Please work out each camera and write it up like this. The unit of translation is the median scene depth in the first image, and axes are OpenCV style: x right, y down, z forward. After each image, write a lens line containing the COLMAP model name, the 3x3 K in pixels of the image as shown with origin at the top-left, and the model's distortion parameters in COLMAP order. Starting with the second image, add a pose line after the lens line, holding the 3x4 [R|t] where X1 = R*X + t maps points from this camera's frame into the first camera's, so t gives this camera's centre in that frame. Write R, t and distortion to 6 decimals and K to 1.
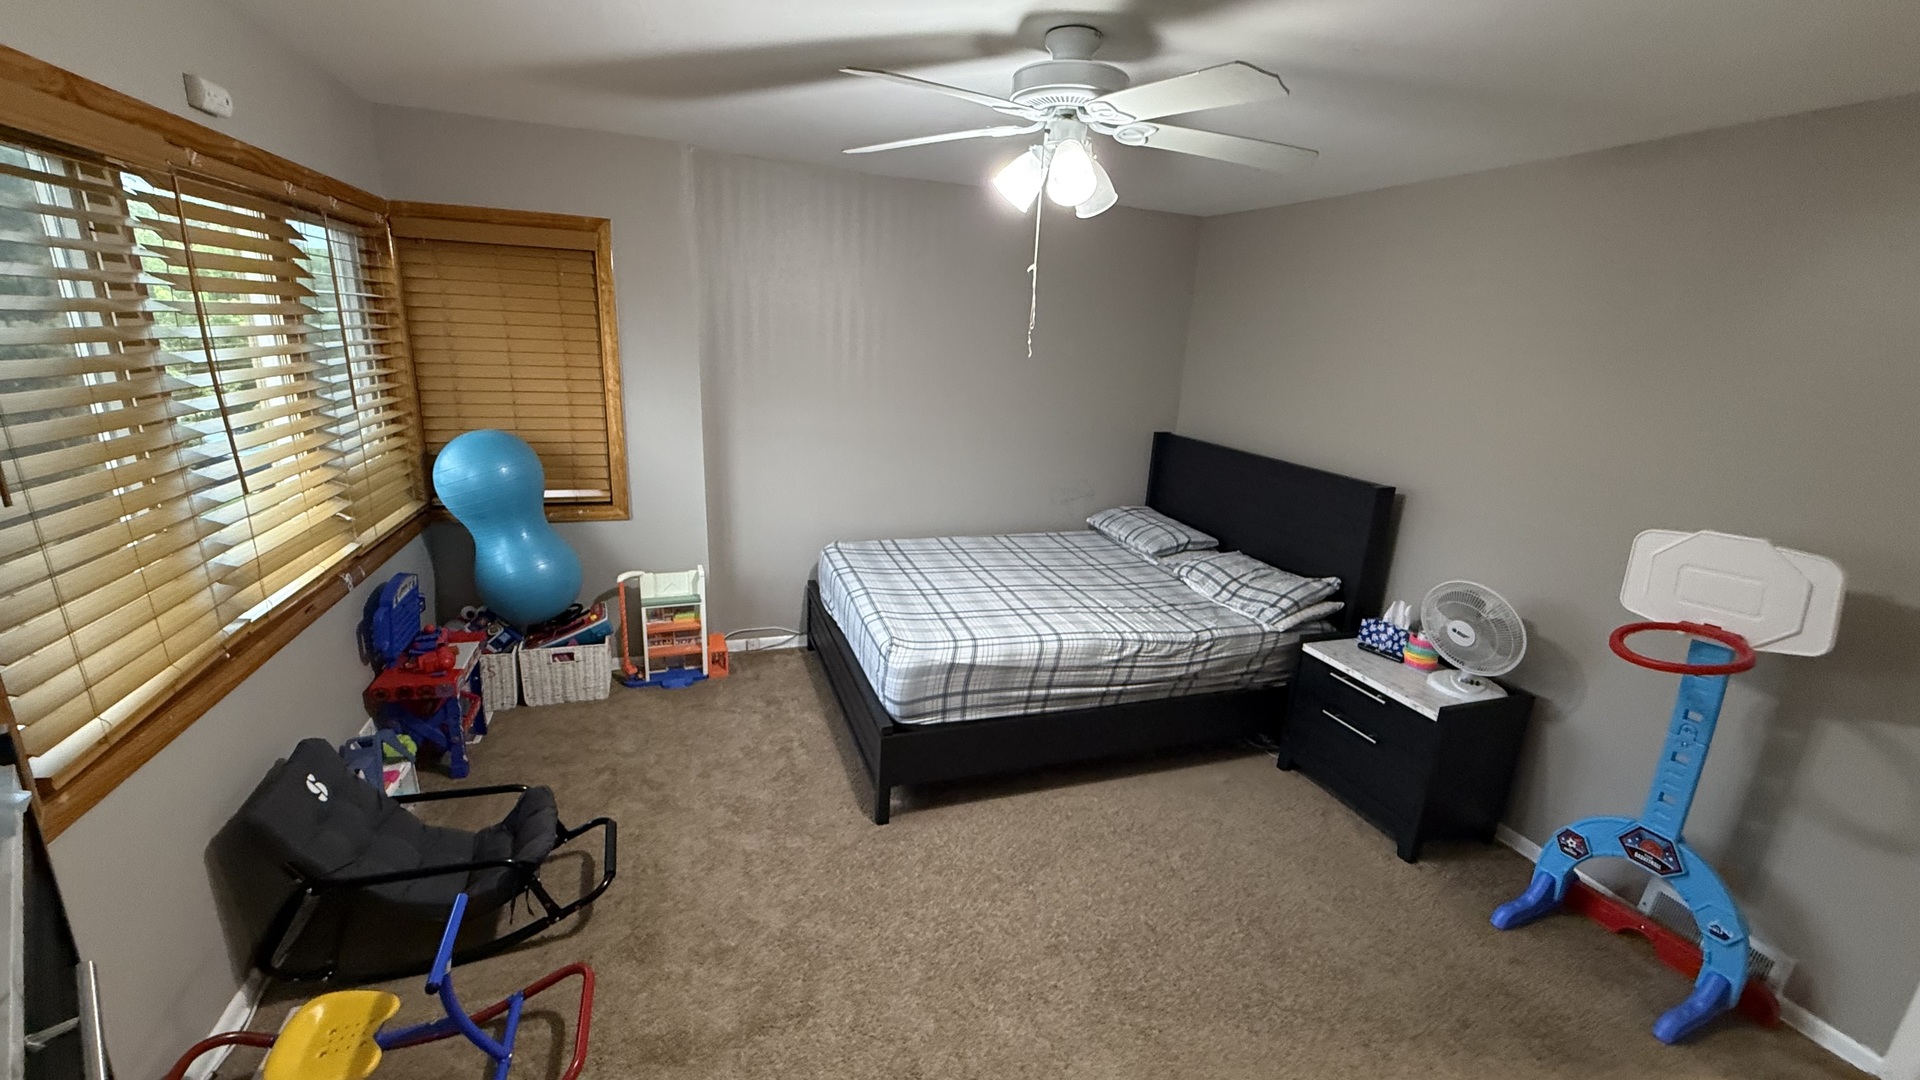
lens RADIAL K [[761.1, 0, 958.8], [0, 761.1, 543.0], [0, 0, 1]] dist [-0.001282, -0.000277]
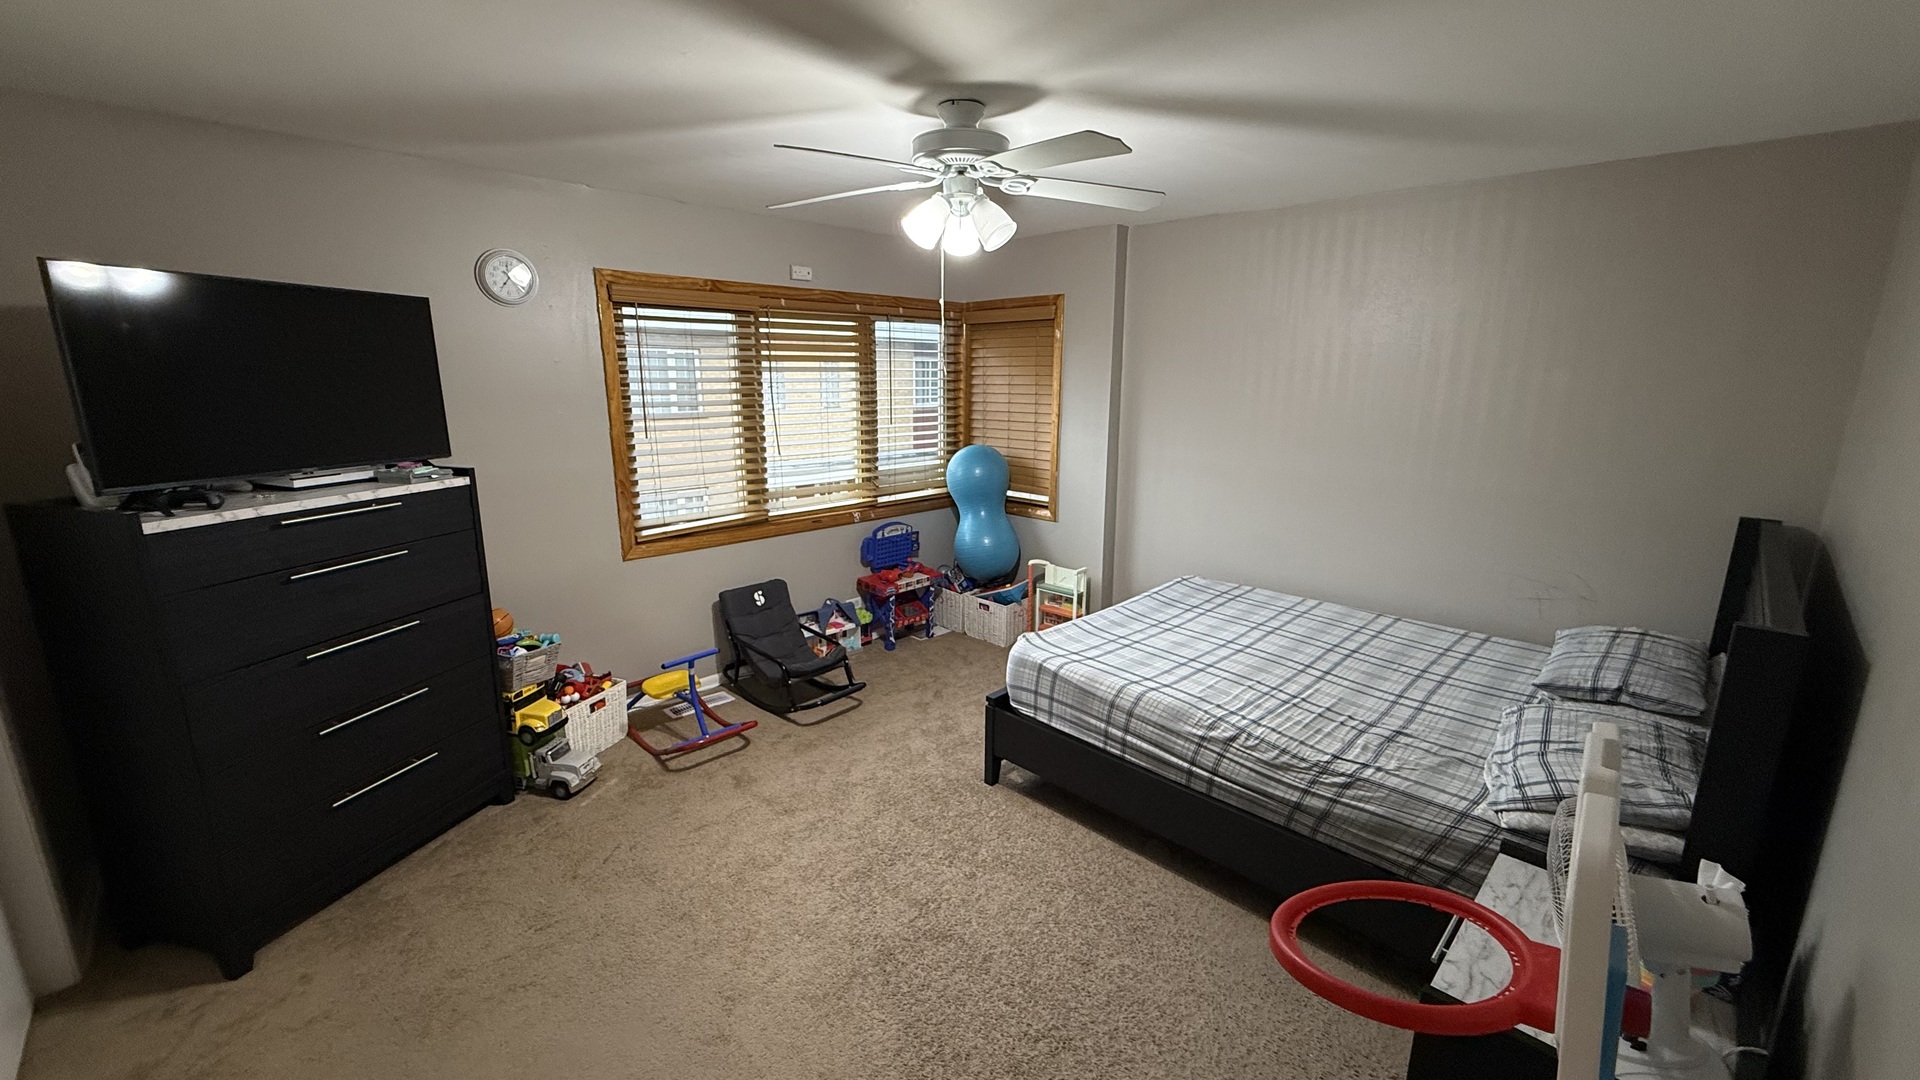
lens RADIAL K [[761.1, 0, 958.8], [0, 761.1, 543.0], [0, 0, 1]] dist [-0.001282, -0.000277]
pose [[0.427317, 0.152313, -0.891179, 0.761147], [-0.225019, 0.972607, 0.058334, -0.039853], [0.875652, 0.175605, 0.449885, 0.333062]]
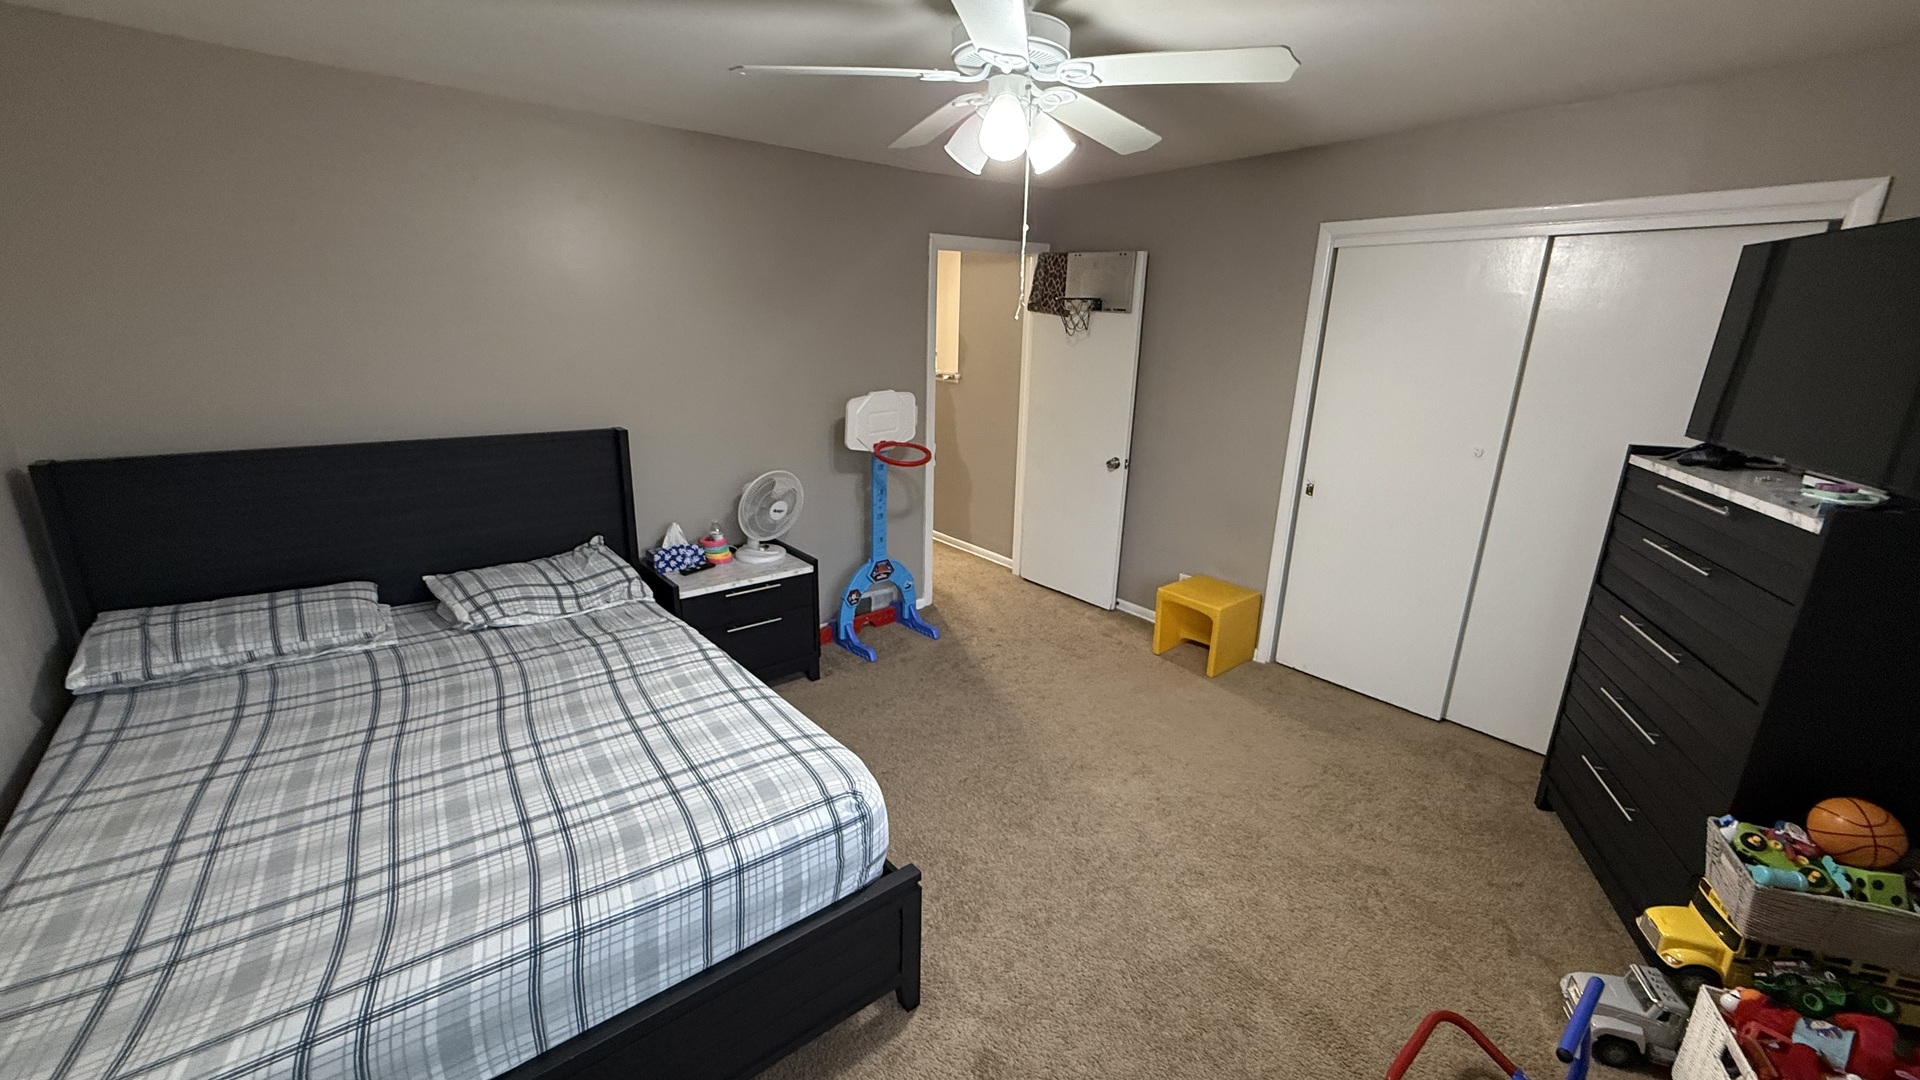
lens RADIAL K [[761.1, 0, 958.8], [0, 761.1, 543.0], [0, 0, 1]] dist [-0.001282, -0.000277]
pose [[-0.347559, -0.316204, 0.882733, -0.531998], [0.210736, 0.890997, 0.402138, -0.249131], [-0.913670, 0.325791, -0.243038, 0.886132]]
